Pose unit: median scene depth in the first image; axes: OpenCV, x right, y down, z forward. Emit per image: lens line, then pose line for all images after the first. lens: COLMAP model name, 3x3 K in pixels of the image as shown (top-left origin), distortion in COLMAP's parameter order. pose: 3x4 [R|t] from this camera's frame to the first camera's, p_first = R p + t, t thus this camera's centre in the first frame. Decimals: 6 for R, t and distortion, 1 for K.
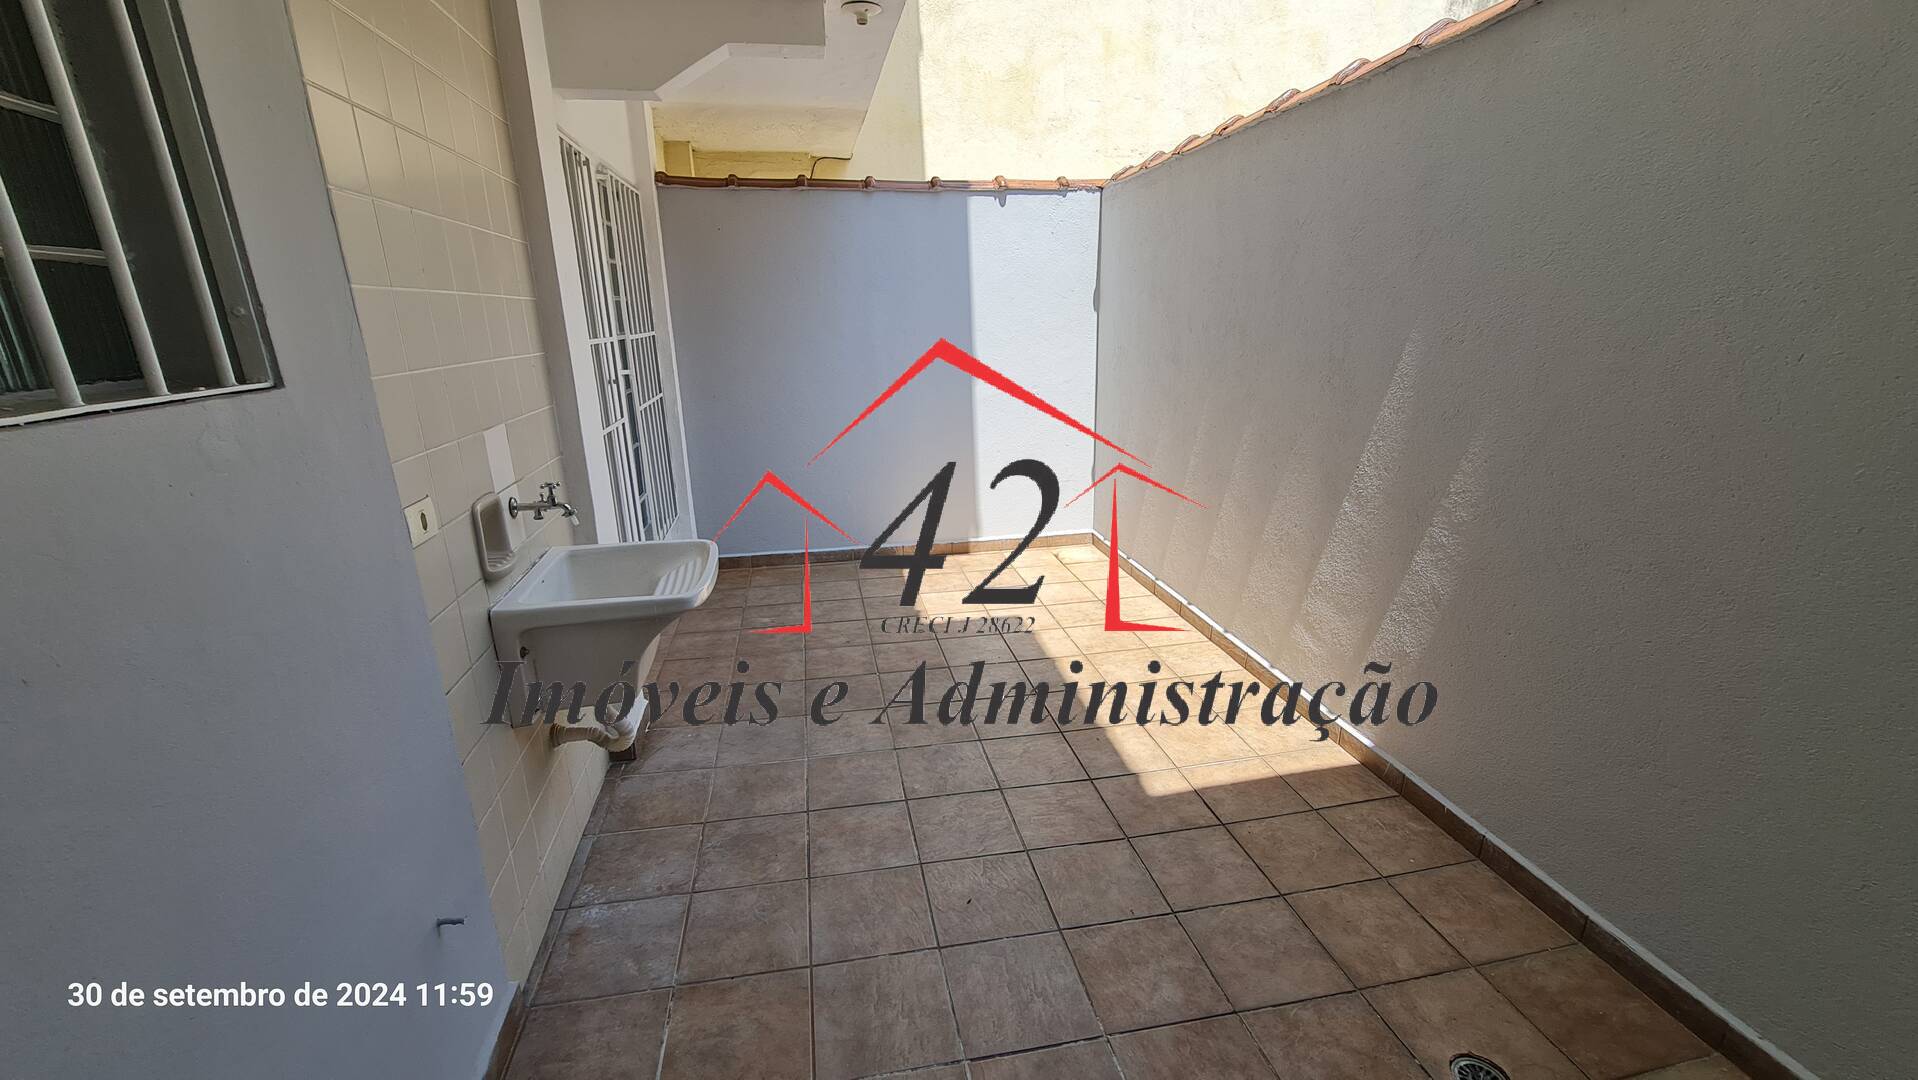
lens RADIAL K [[787.2, 0, 959.0], [0, 787.2, 540.0], [0, 0, 1]] dist [-0.000604, 0.000097]
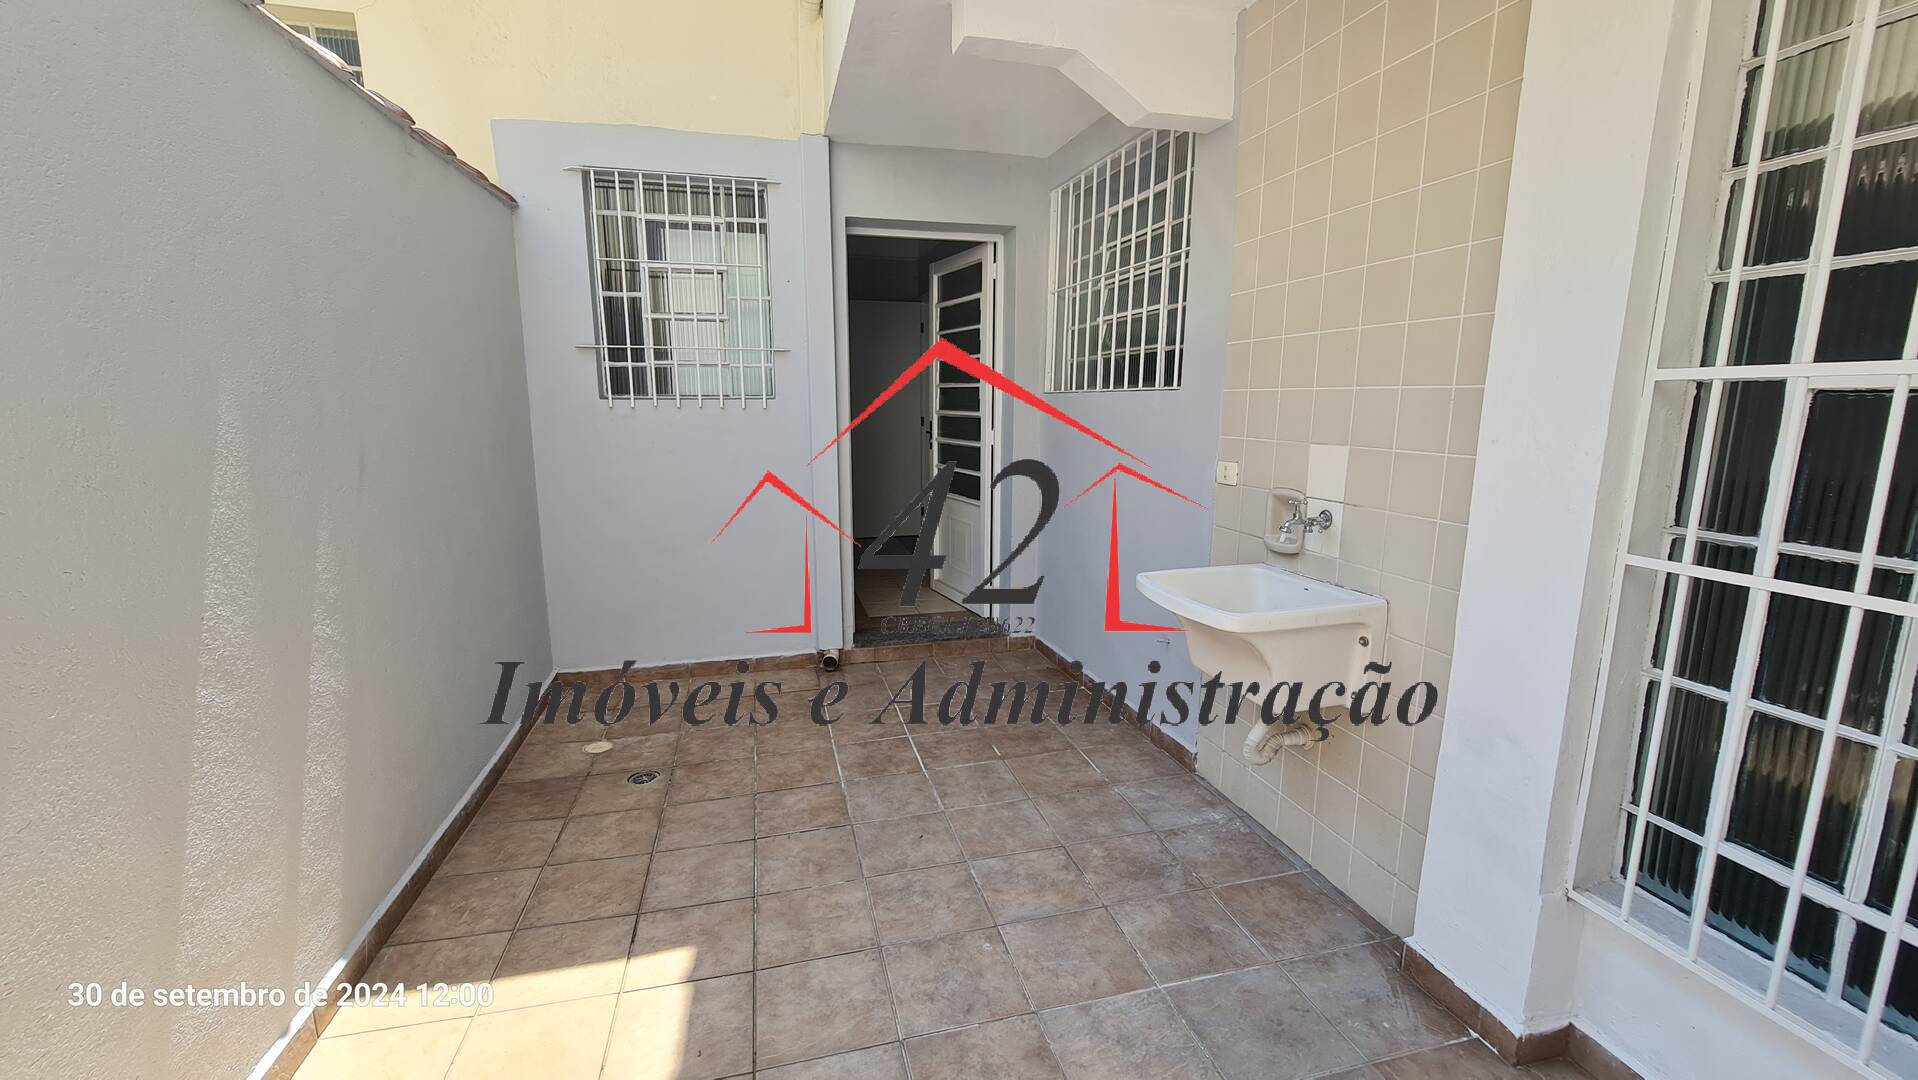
lens RADIAL K [[787.2, 0, 959.0], [0, 787.2, 540.0], [0, 0, 1]] dist [-0.000604, 0.000097]
pose [[-0.998494, 0.026659, -0.047943, 0.000843], [0.002712, 0.896899, 0.442227, -0.436558], [0.054790, 0.441431, -0.895621, 1.699653]]
